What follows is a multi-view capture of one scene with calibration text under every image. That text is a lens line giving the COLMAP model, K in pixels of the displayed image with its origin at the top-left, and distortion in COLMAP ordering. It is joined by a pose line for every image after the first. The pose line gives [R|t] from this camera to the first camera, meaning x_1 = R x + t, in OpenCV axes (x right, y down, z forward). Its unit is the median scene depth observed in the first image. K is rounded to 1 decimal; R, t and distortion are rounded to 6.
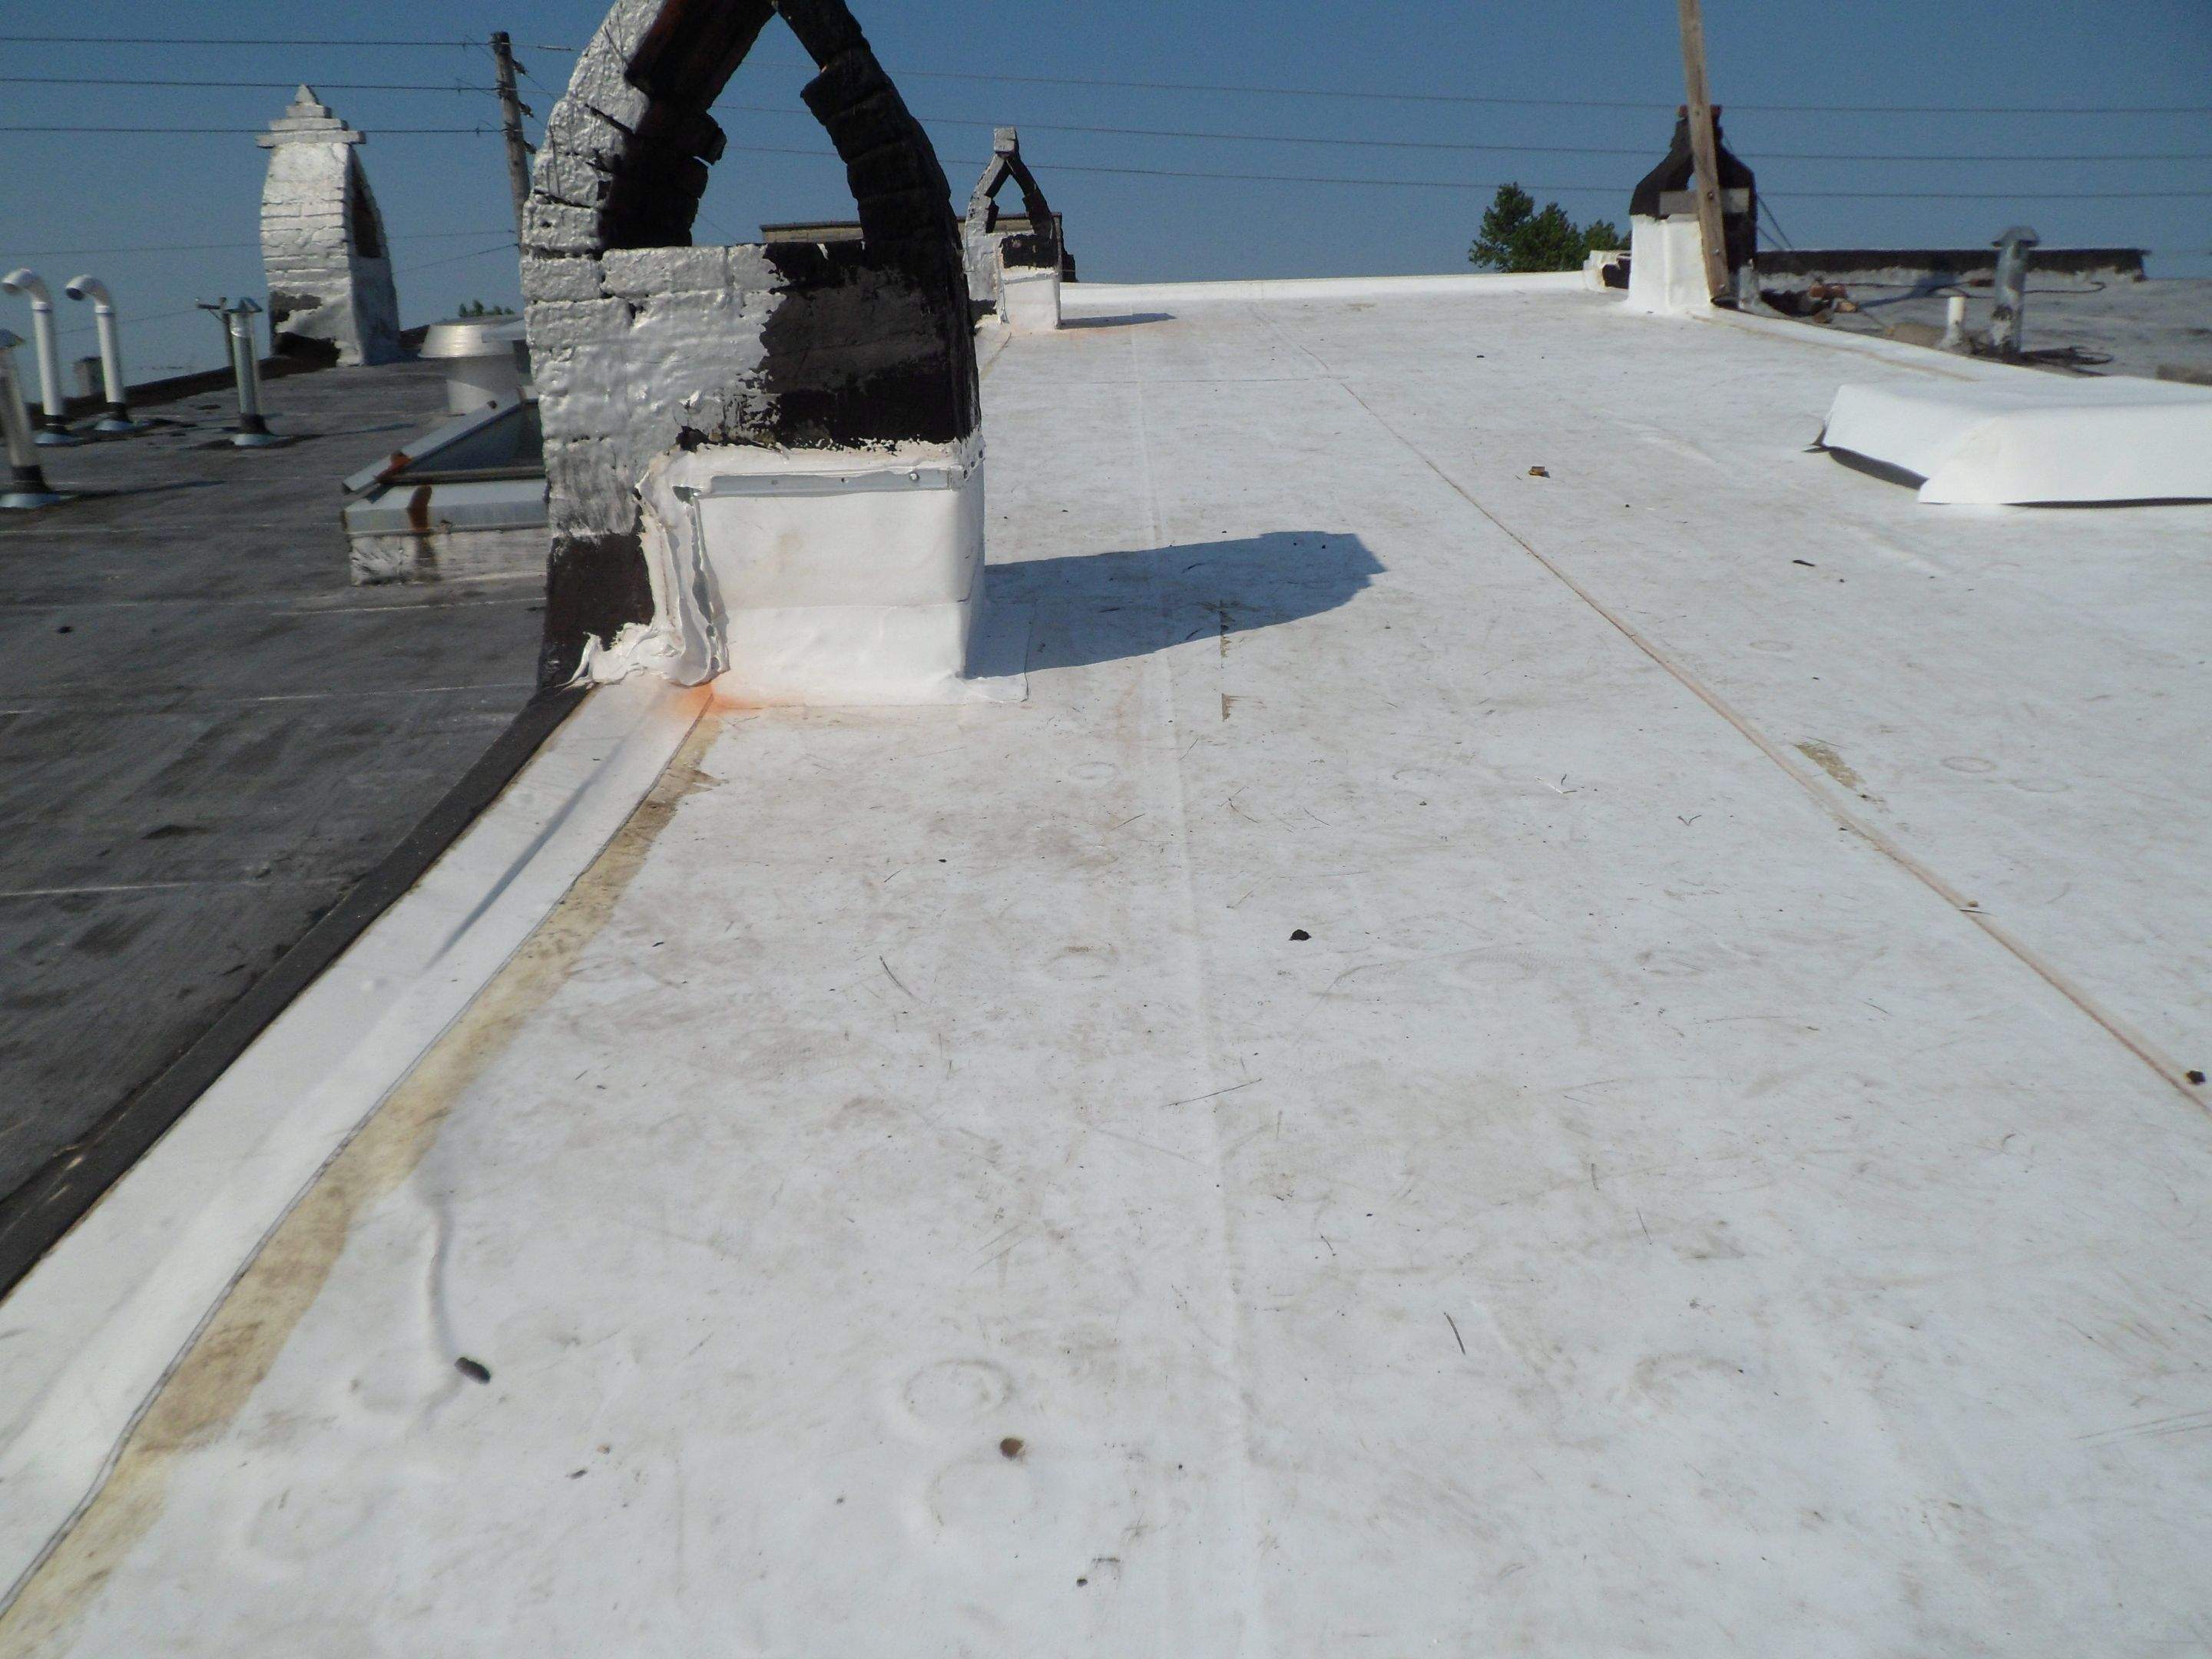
lens RADIAL K [[1848.8, 0, 1106.8], [0, 1848.8, 853.8], [0, 0, 1]] dist [-0.082701, 0.022107]
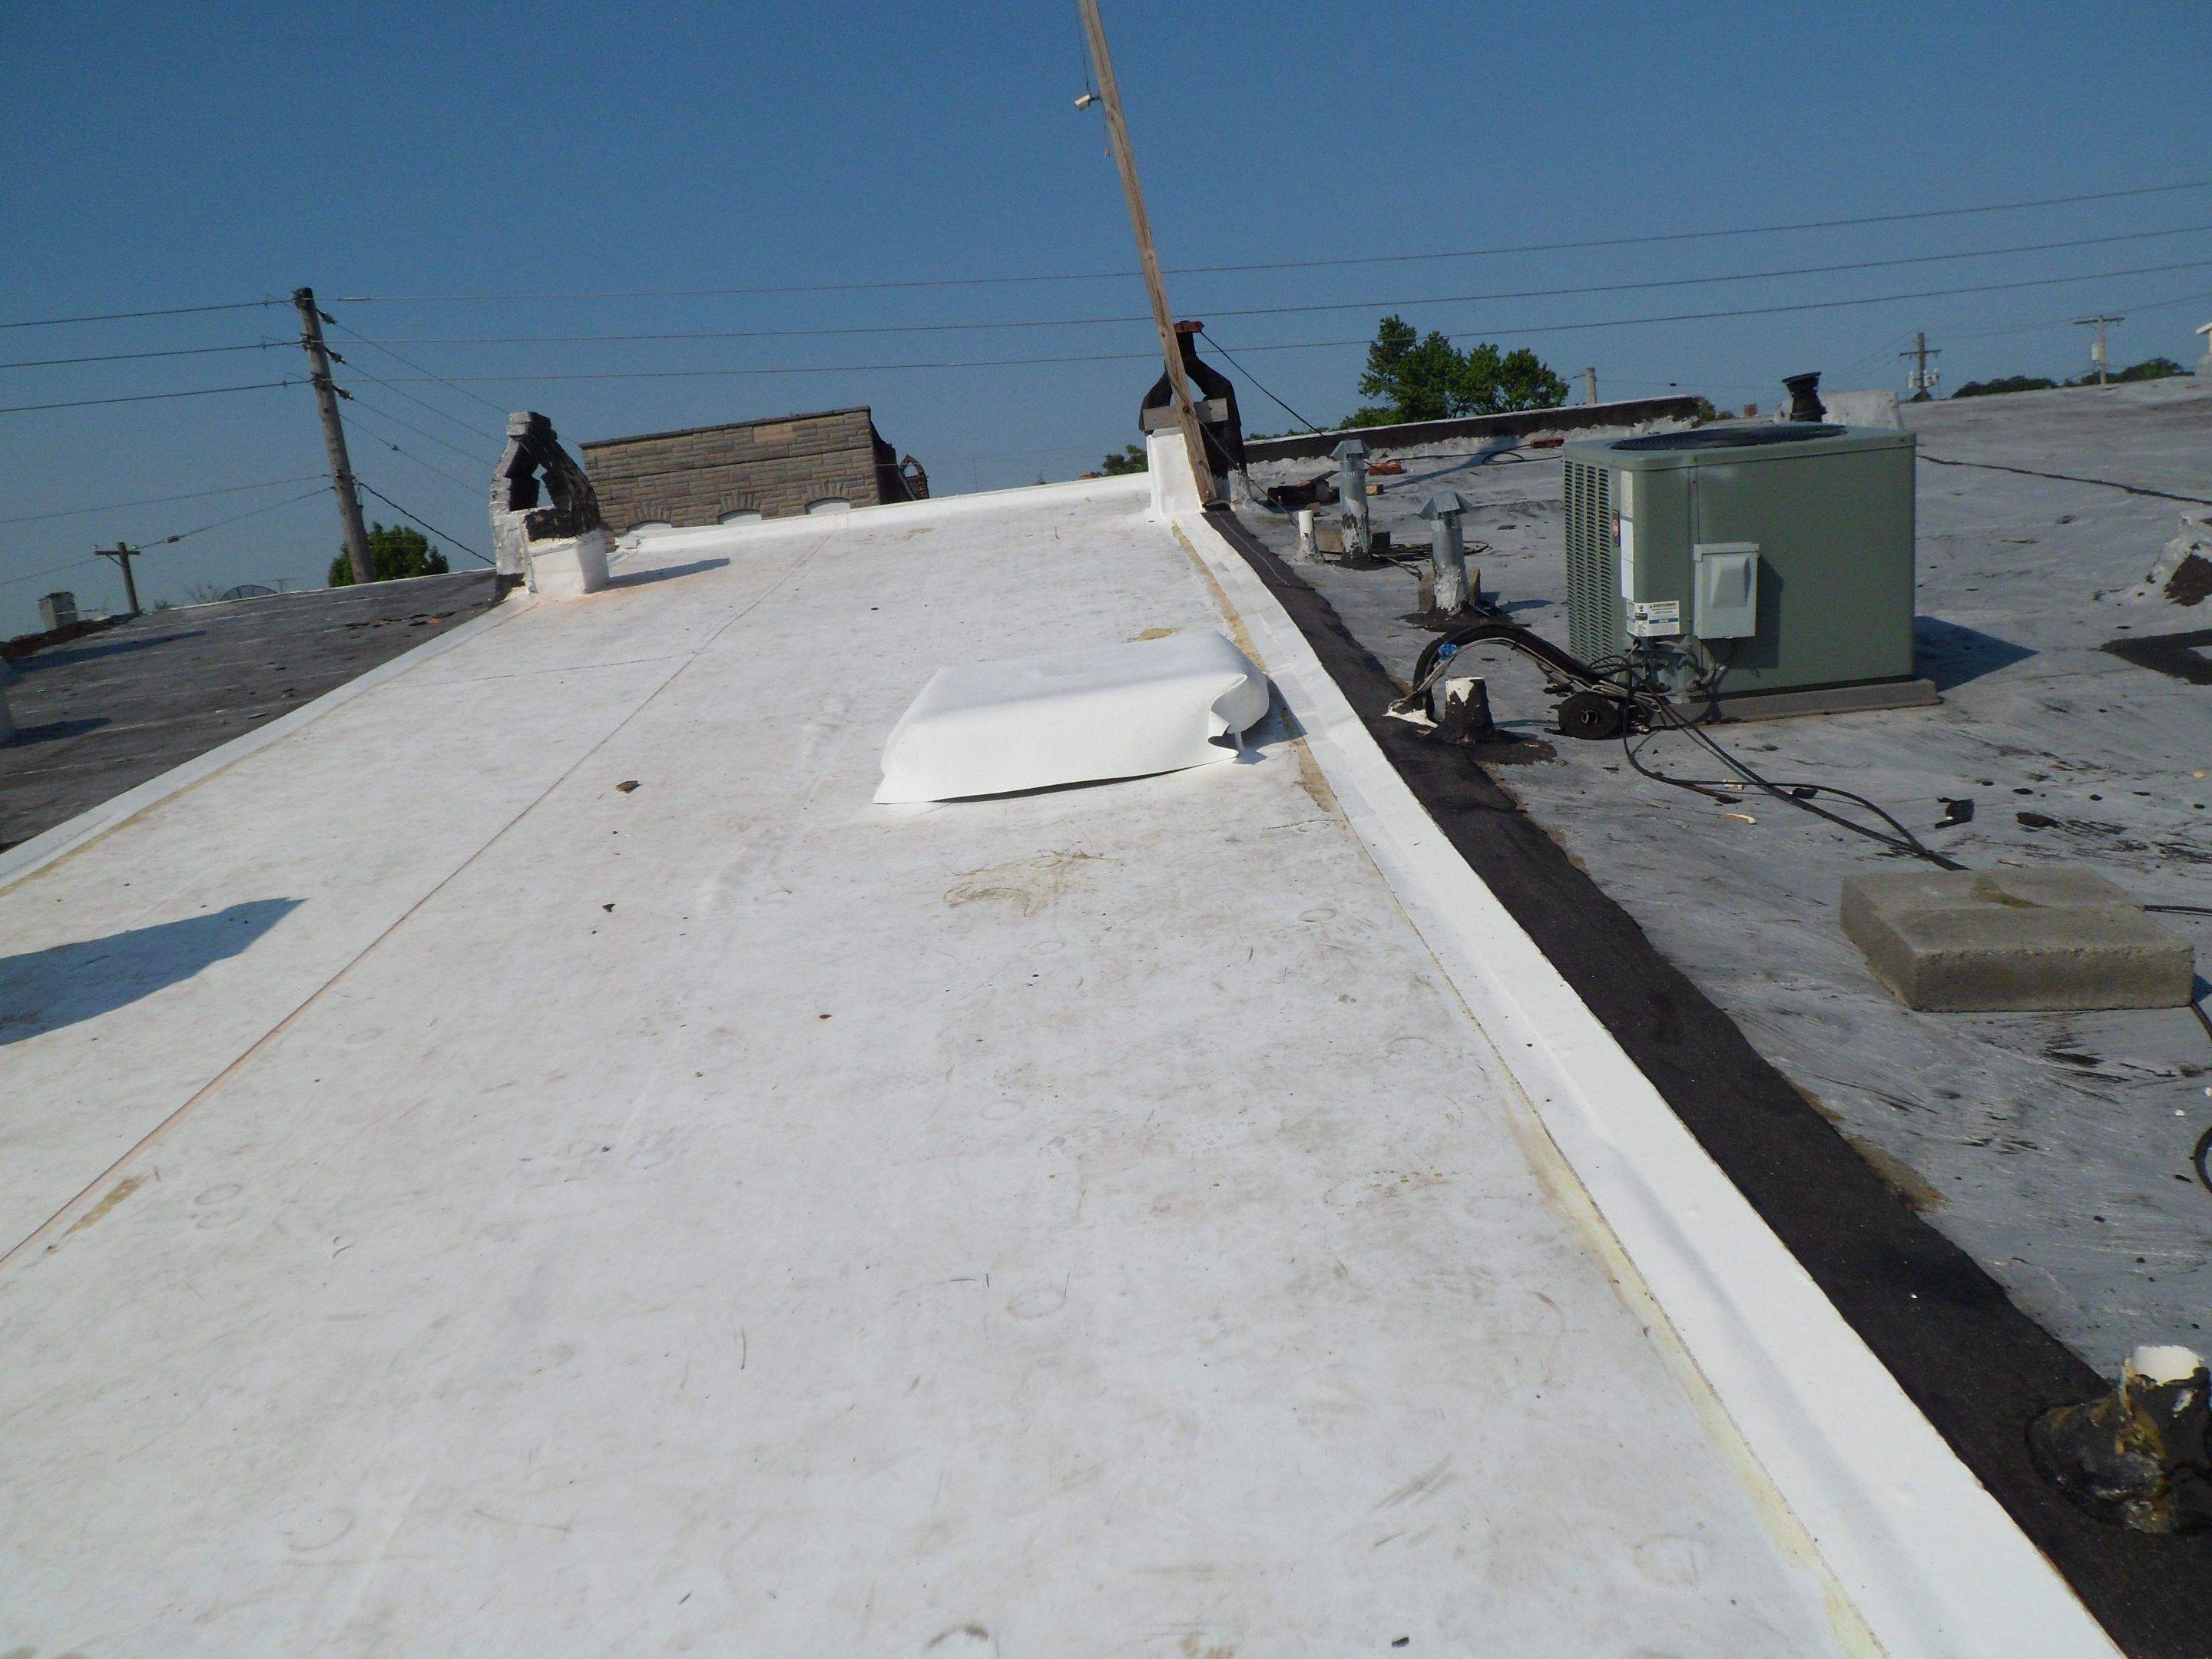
lens RADIAL K [[1848.8, 0, 1106.8], [0, 1848.8, 853.8], [0, 0, 1]] dist [-0.082701, 0.022107]
pose [[0.995016, -0.094333, 0.032318, 0.868814], [0.096659, 0.992082, -0.080189, -0.100542], [-0.024498, 0.082913, 0.996256, -0.150995]]
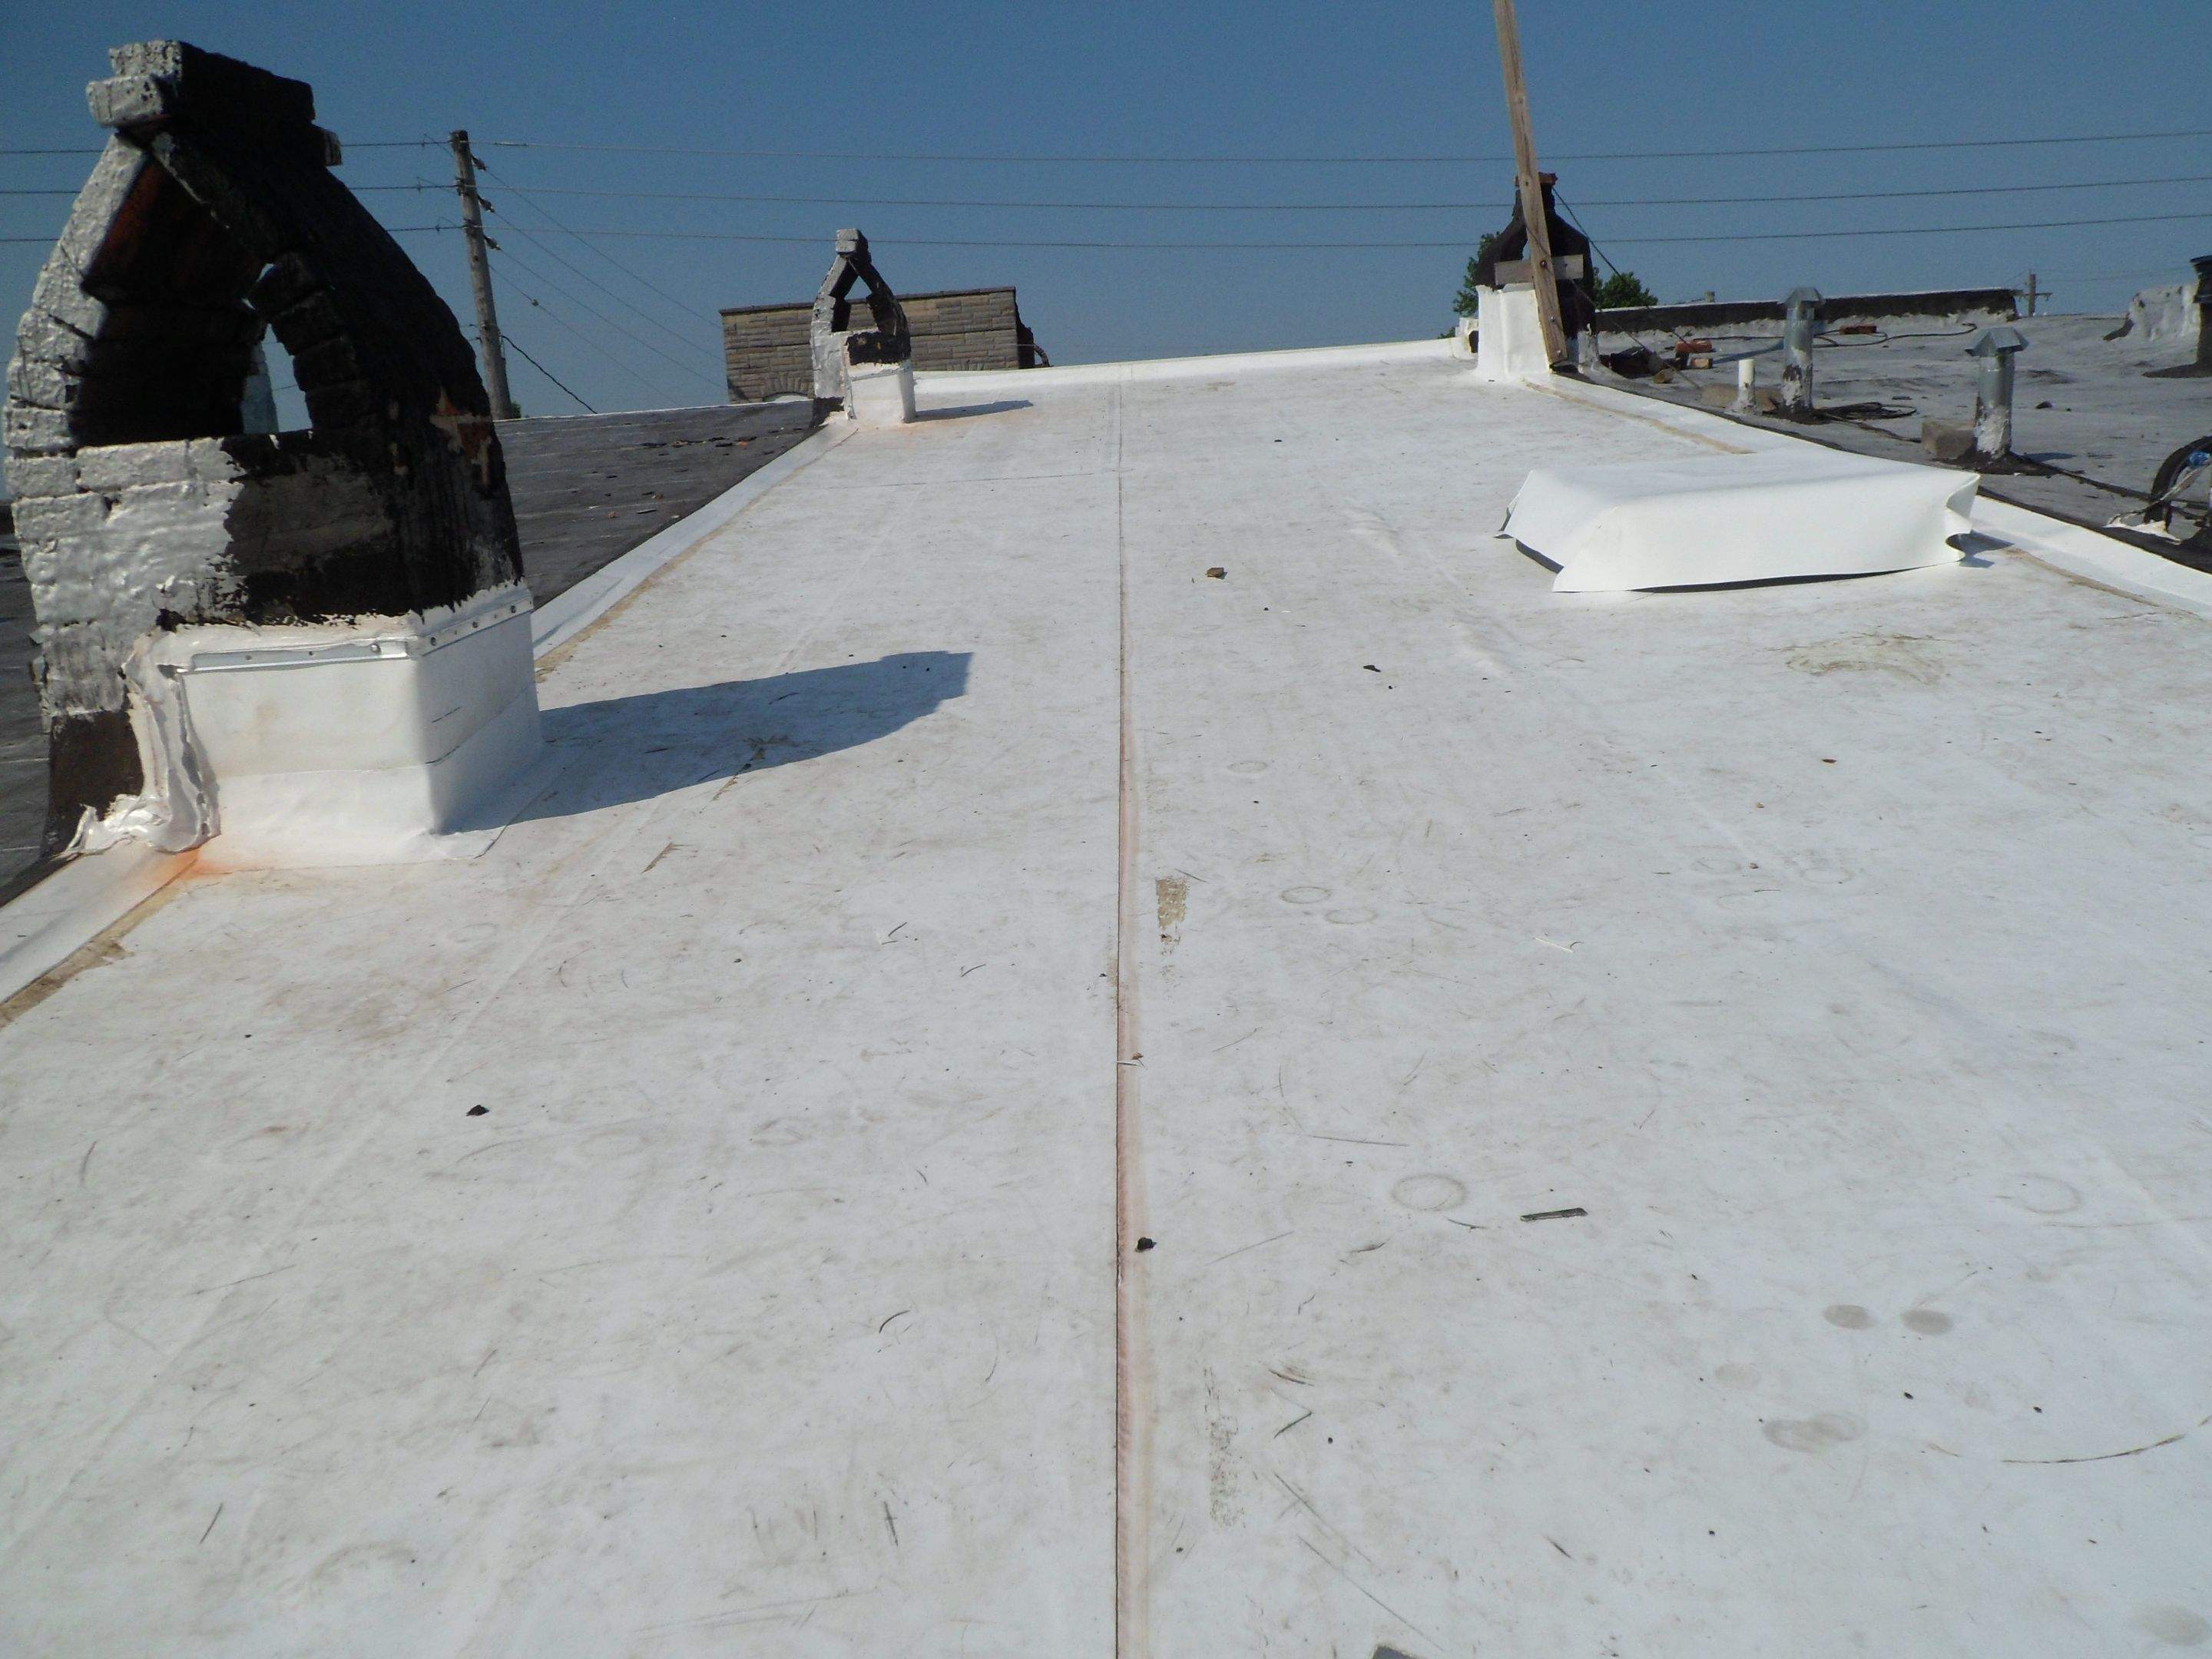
lens RADIAL K [[1850.0, 0, 1106.0], [0, 1850.0, 829.5], [0, 0, 1]] dist [-0.048636, -0.002248]
pose [[0.999295, -0.037200, -0.005097, 0.313630], [0.036931, 0.998284, -0.045452, -0.036859], [0.006780, 0.045232, 0.998954, -0.046887]]
